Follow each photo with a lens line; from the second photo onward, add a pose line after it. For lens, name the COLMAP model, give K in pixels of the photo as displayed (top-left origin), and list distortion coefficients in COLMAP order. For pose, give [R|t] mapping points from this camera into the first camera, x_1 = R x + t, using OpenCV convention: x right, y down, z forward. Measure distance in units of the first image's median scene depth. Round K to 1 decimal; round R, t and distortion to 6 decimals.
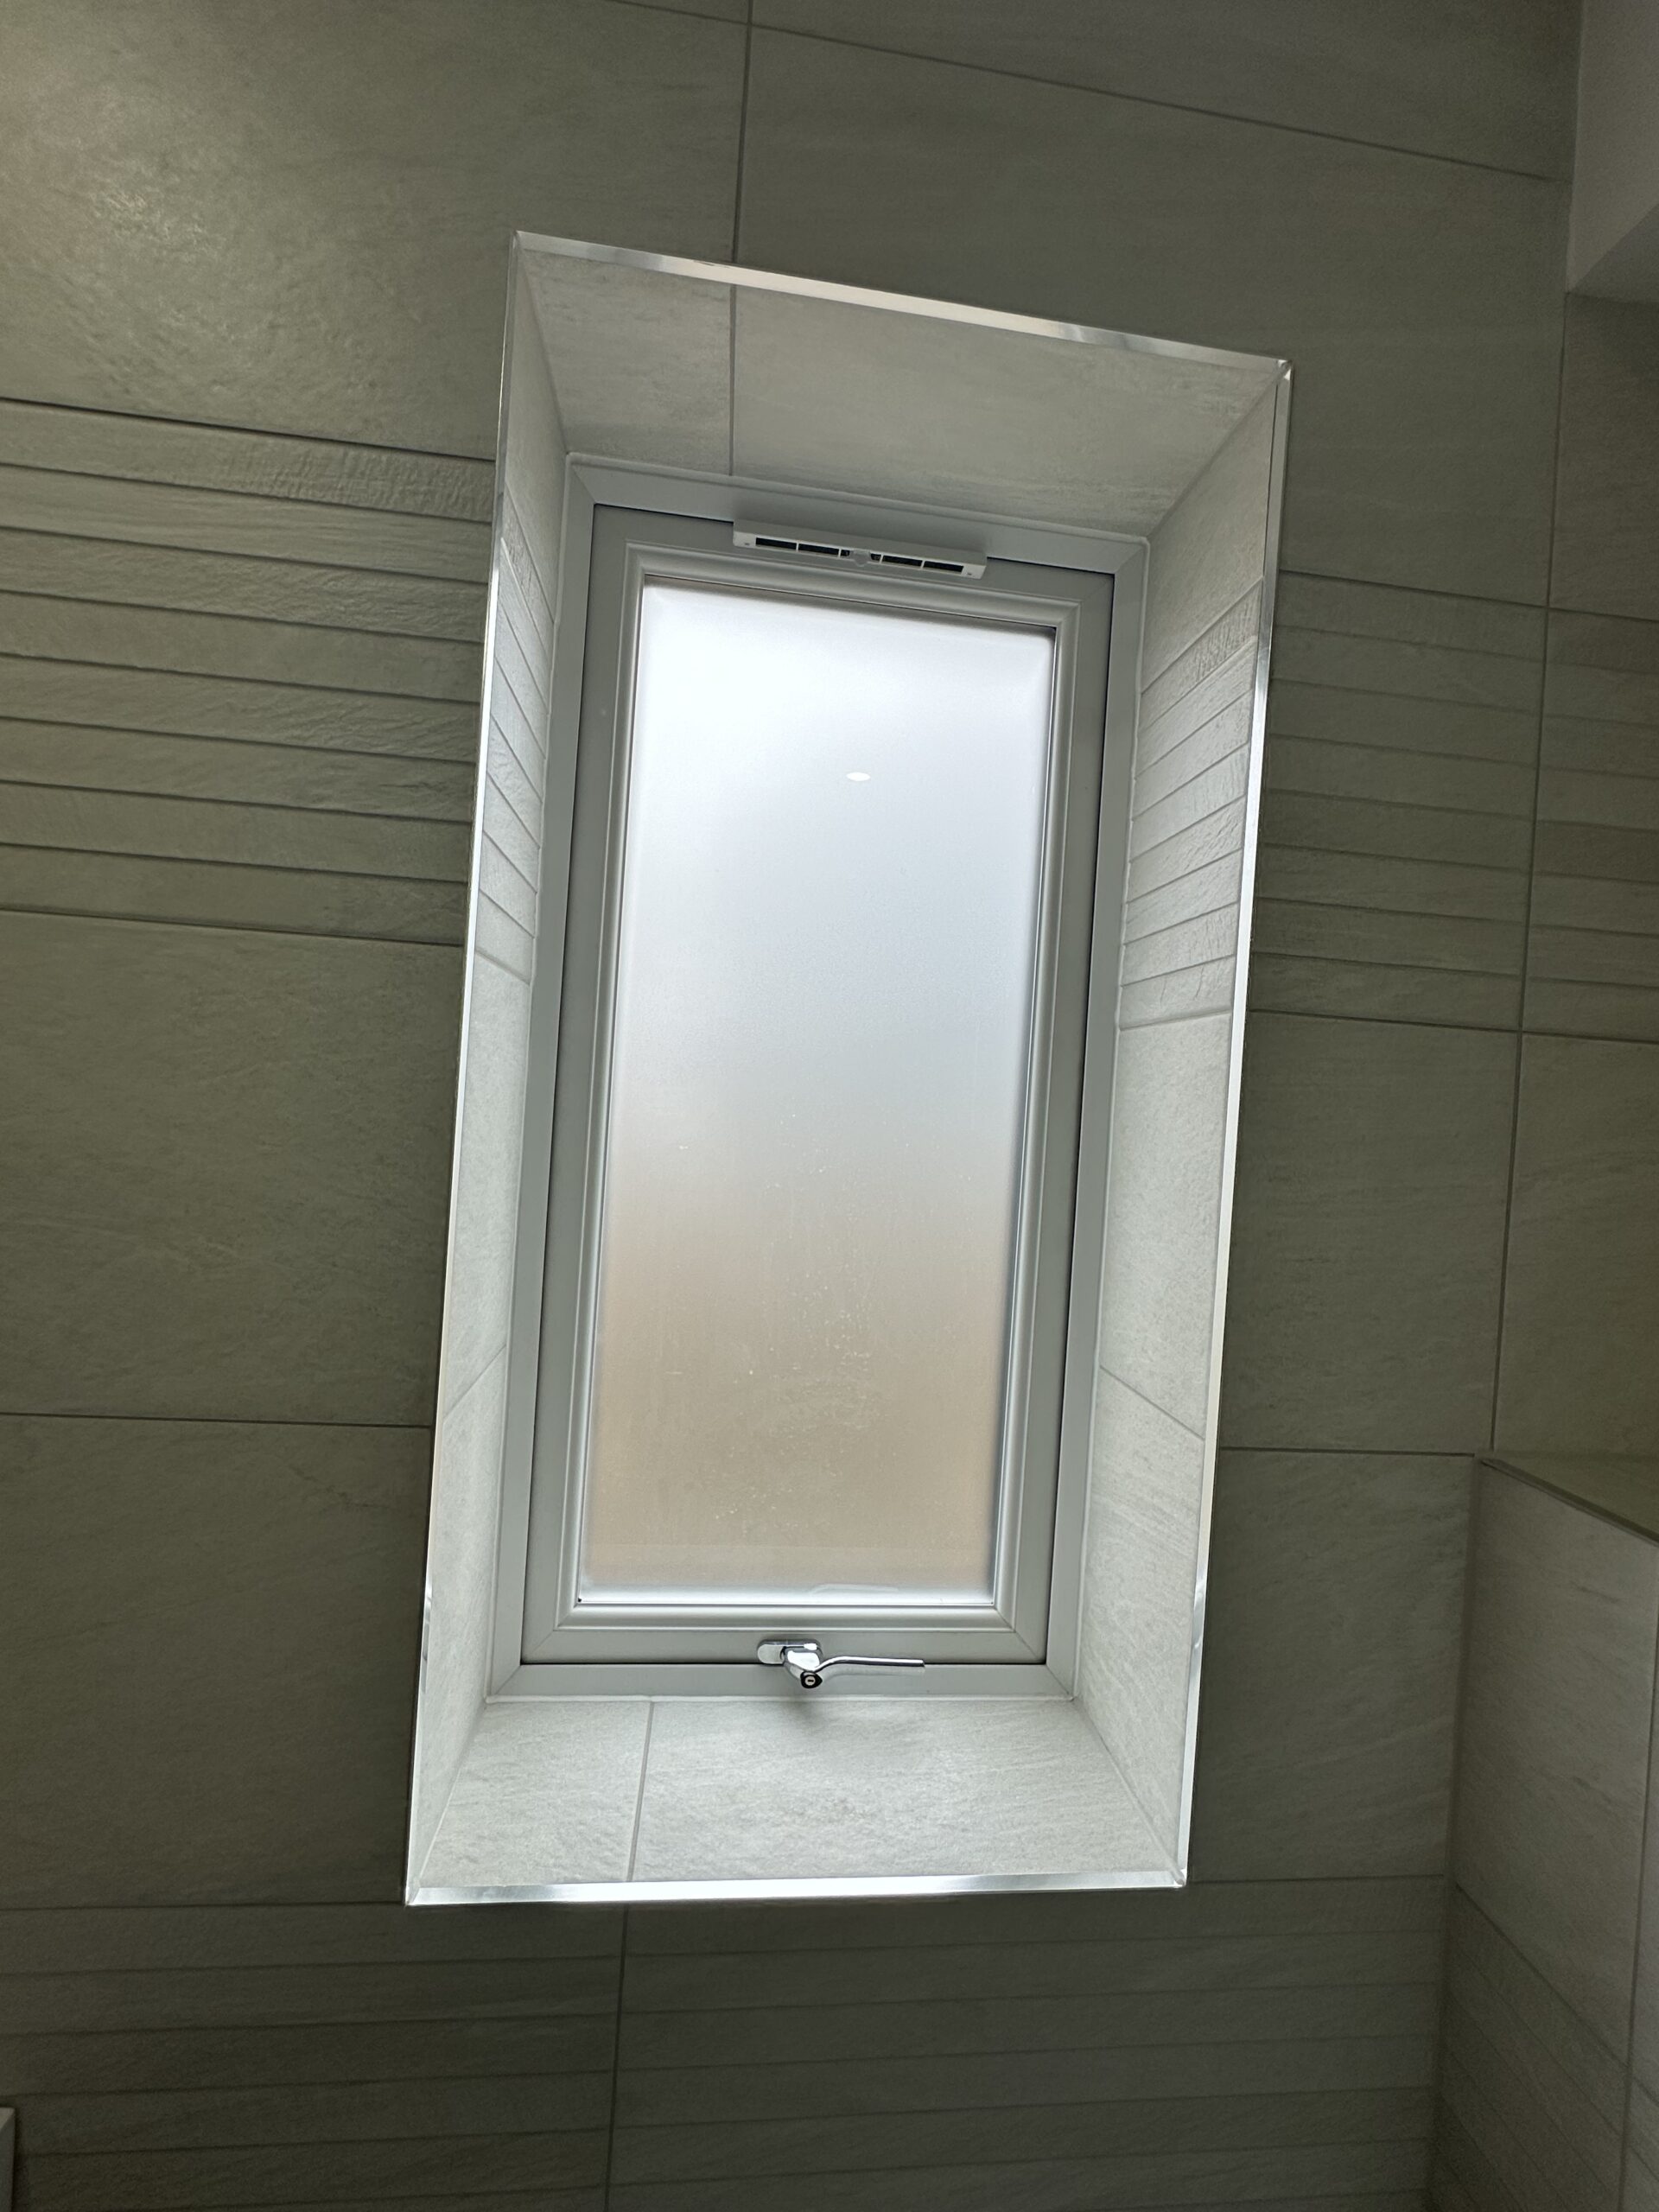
lens RADIAL K [[930.9, 0, 830.4], [0, 930.9, 1108.6], [0, 0, 1]] dist [-0.002946, 0.001106]
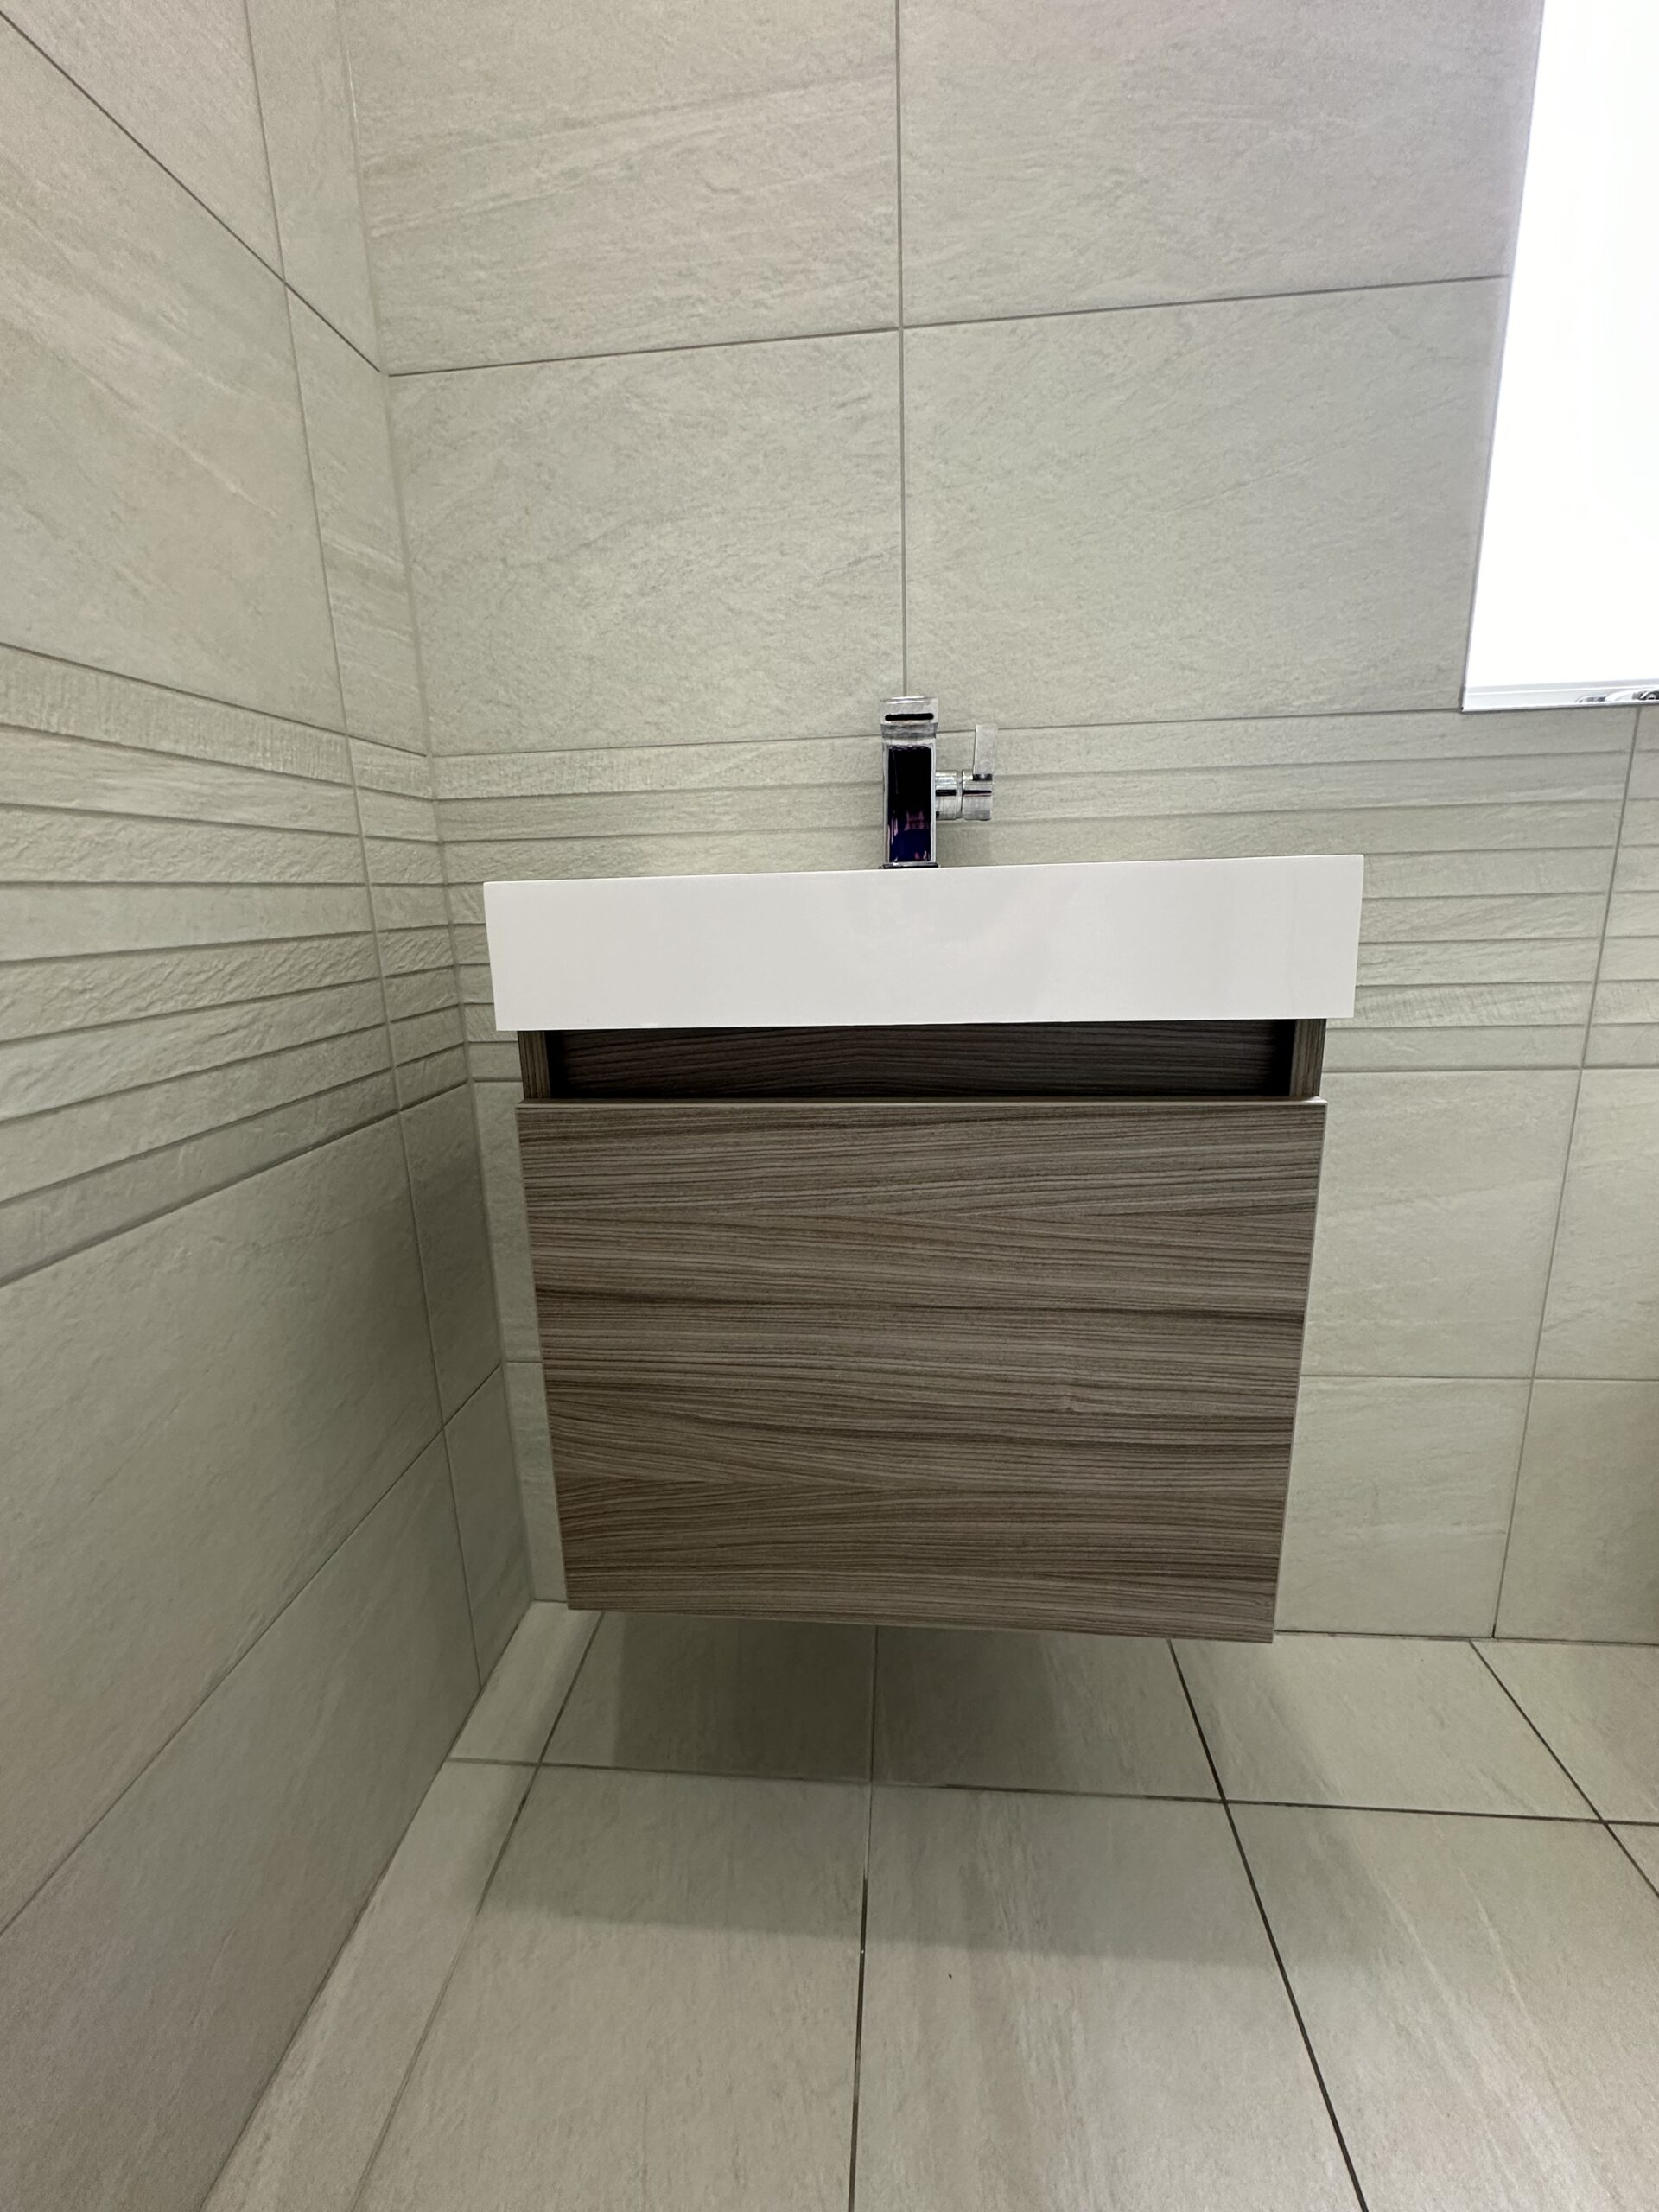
lens RADIAL K [[930.9, 0, 830.6], [0, 930.9, 1117.4], [0, 0, 1]] dist [-0.002946, 0.001106]
pose [[0.978215, -0.049044, -0.201716, -1.099887], [0.092274, 0.973148, 0.210875, 1.067736], [0.185958, -0.224894, 0.956474, -0.543163]]
